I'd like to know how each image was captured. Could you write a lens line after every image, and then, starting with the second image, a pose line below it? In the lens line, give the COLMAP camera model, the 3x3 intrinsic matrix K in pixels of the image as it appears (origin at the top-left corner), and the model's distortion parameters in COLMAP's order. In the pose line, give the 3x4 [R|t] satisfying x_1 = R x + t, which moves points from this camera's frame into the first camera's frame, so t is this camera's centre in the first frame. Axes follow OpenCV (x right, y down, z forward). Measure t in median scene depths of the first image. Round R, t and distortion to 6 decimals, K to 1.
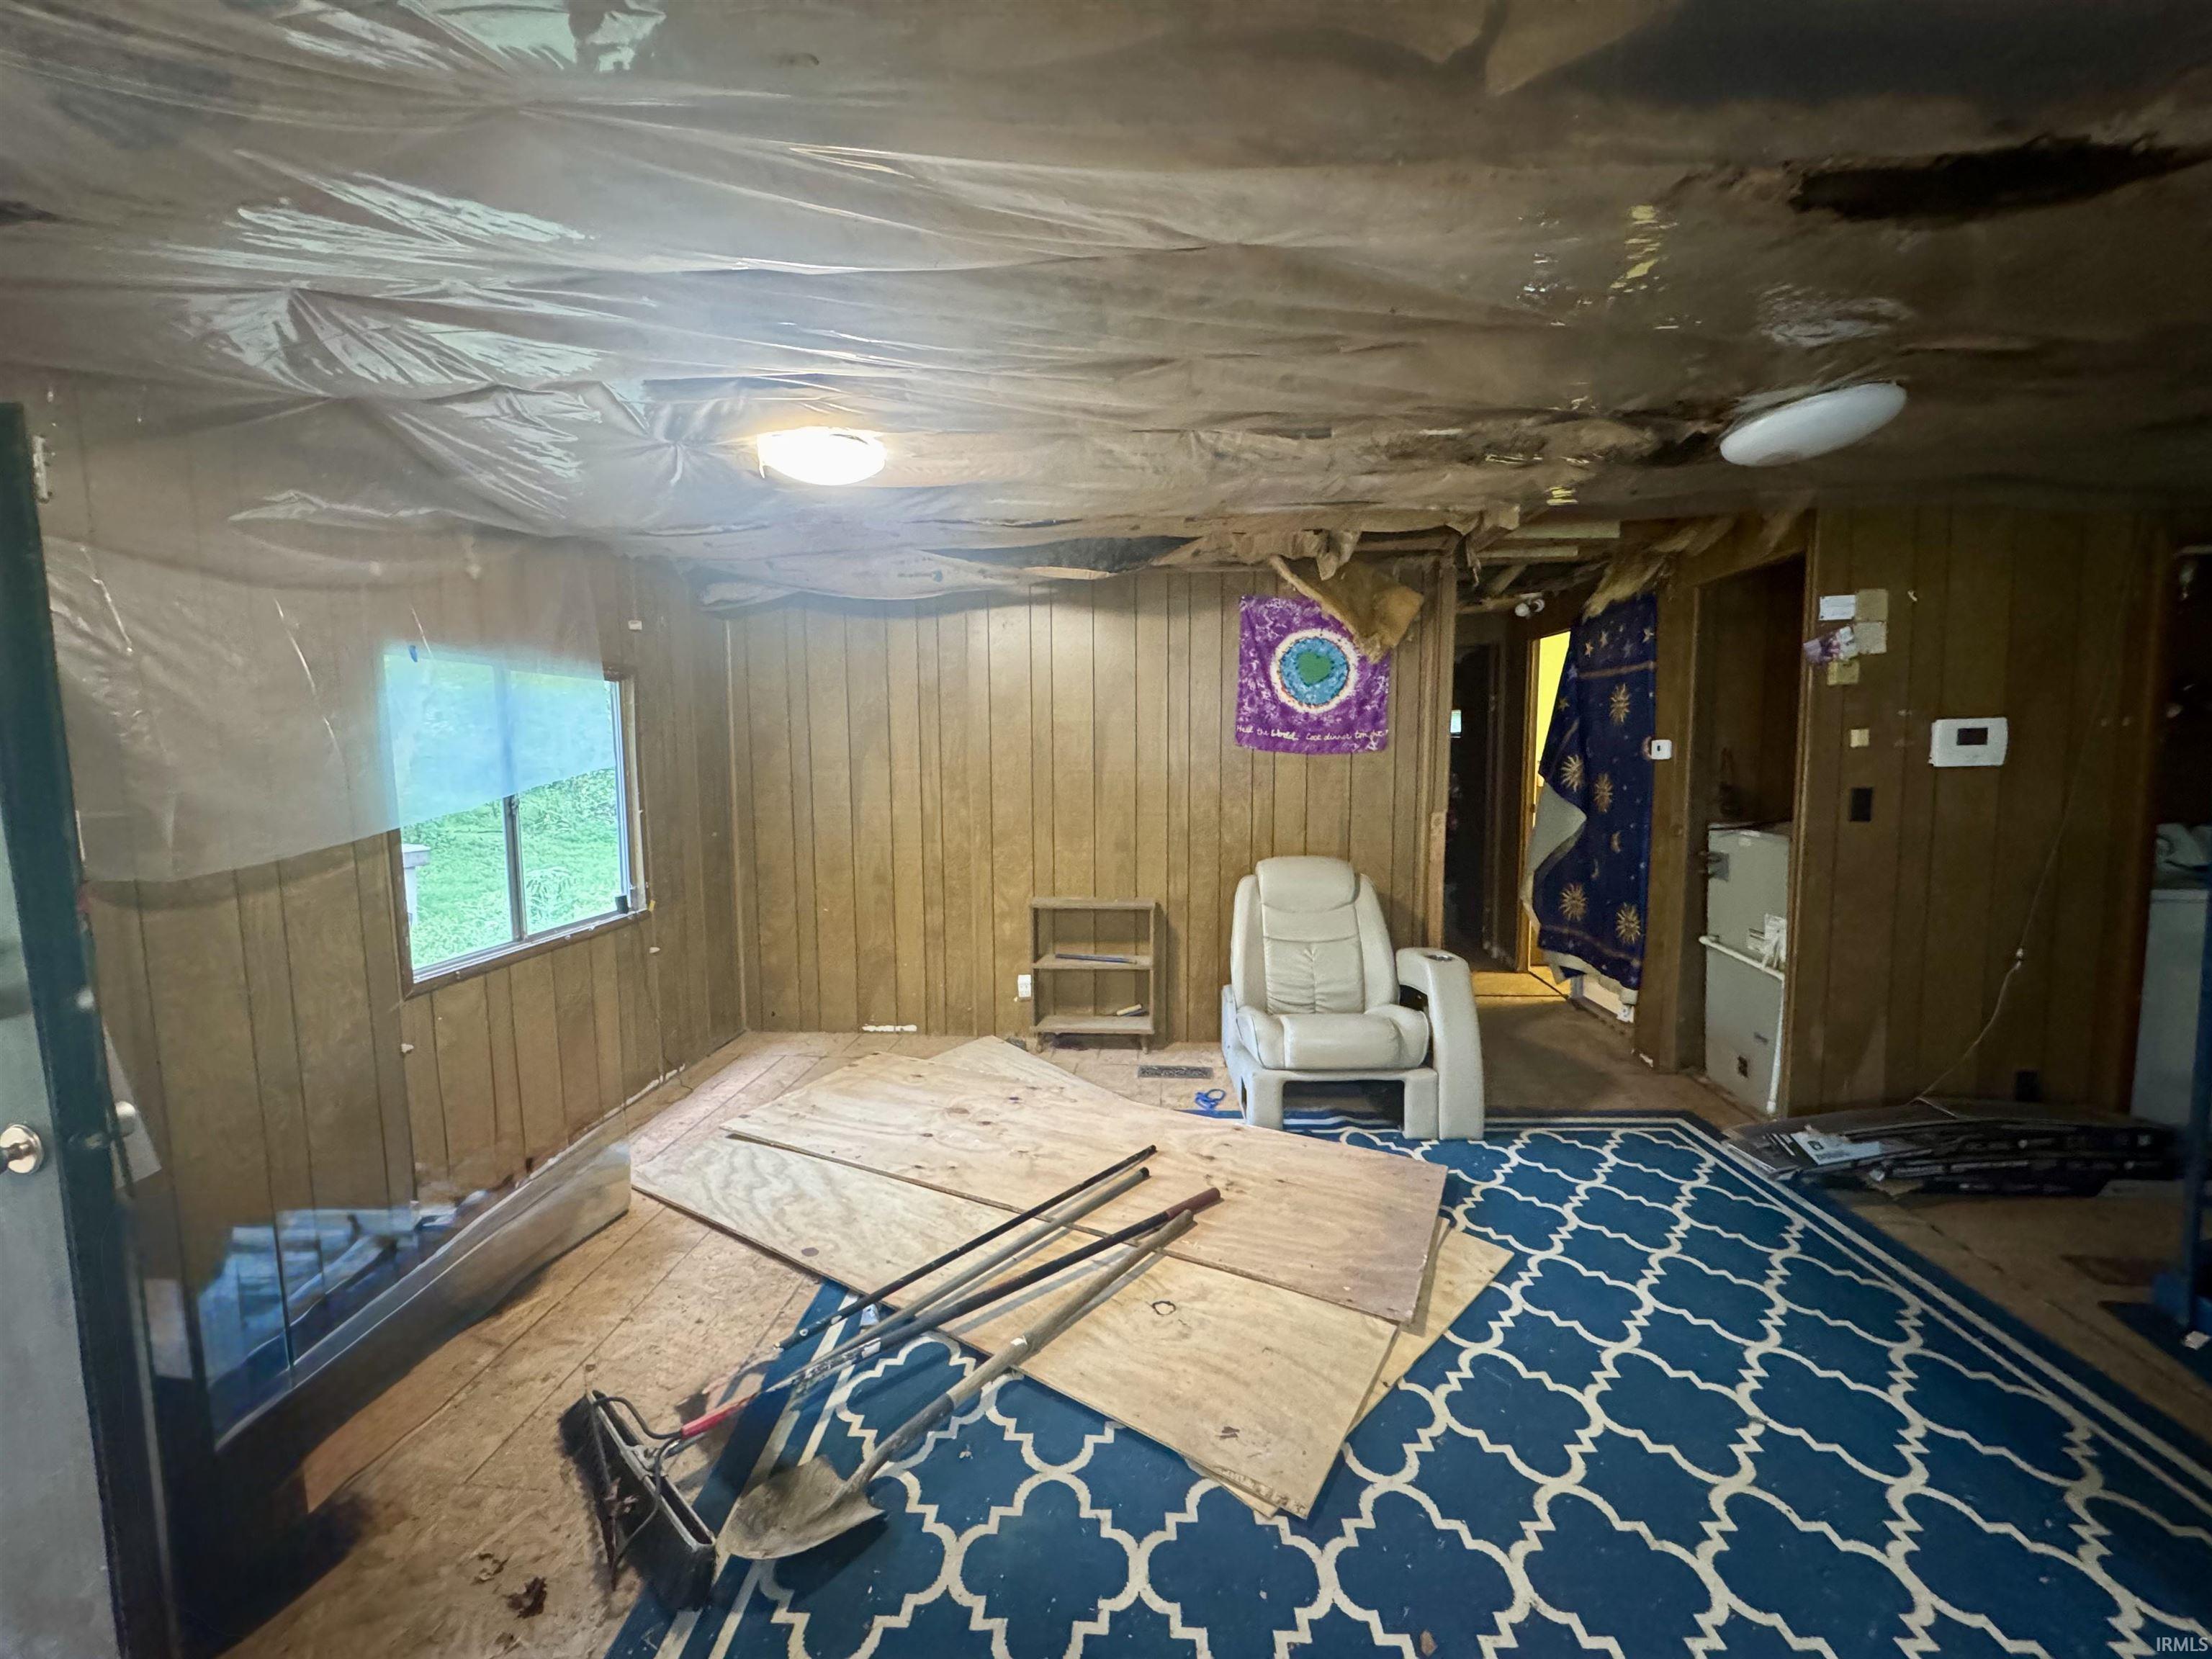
lens RADIAL K [[875.4, 0, 1106.0], [0, 875.4, 829.5], [0, 0, 1]] dist [-0.003269, -0.000628]
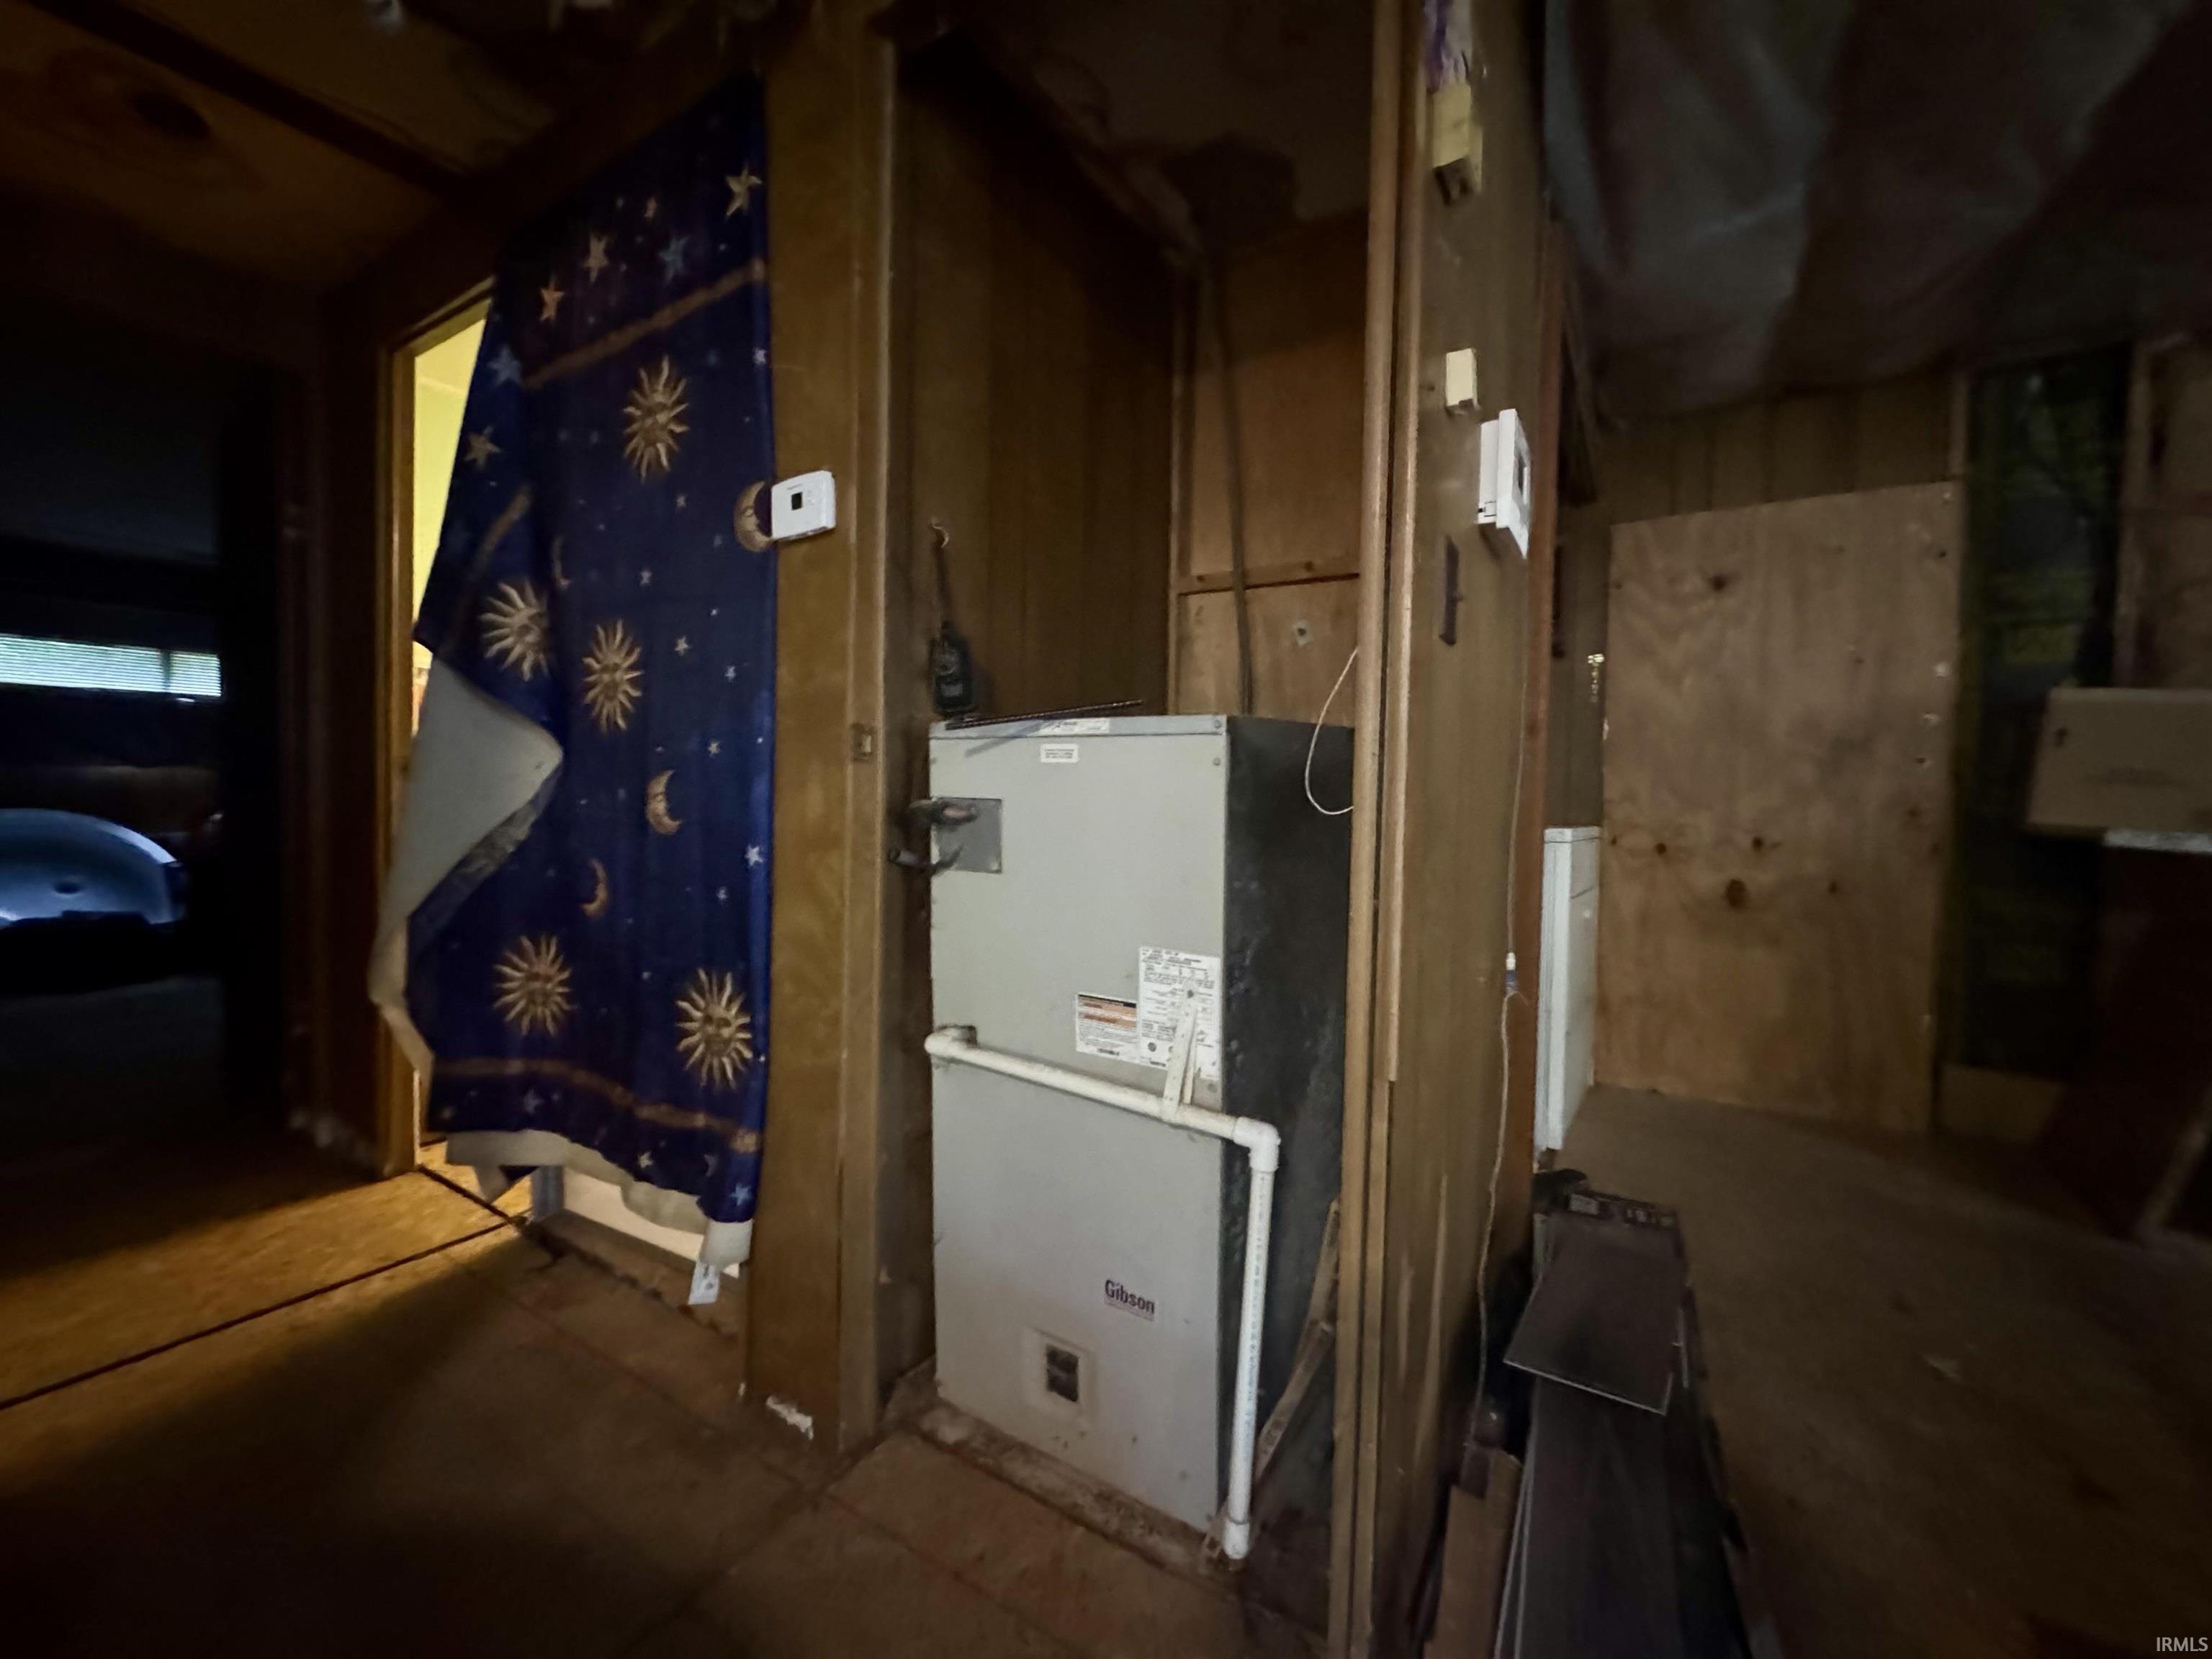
lens RADIAL K [[875.4, 0, 1106.0], [0, 875.4, 829.5], [0, 0, 1]] dist [-0.003269, -0.000628]
pose [[0.452182, -0.005069, 0.891911, 0.358319], [0.061339, 0.997793, -0.025427, 0.046662], [-0.889814, 0.066207, 0.451495, 0.698887]]
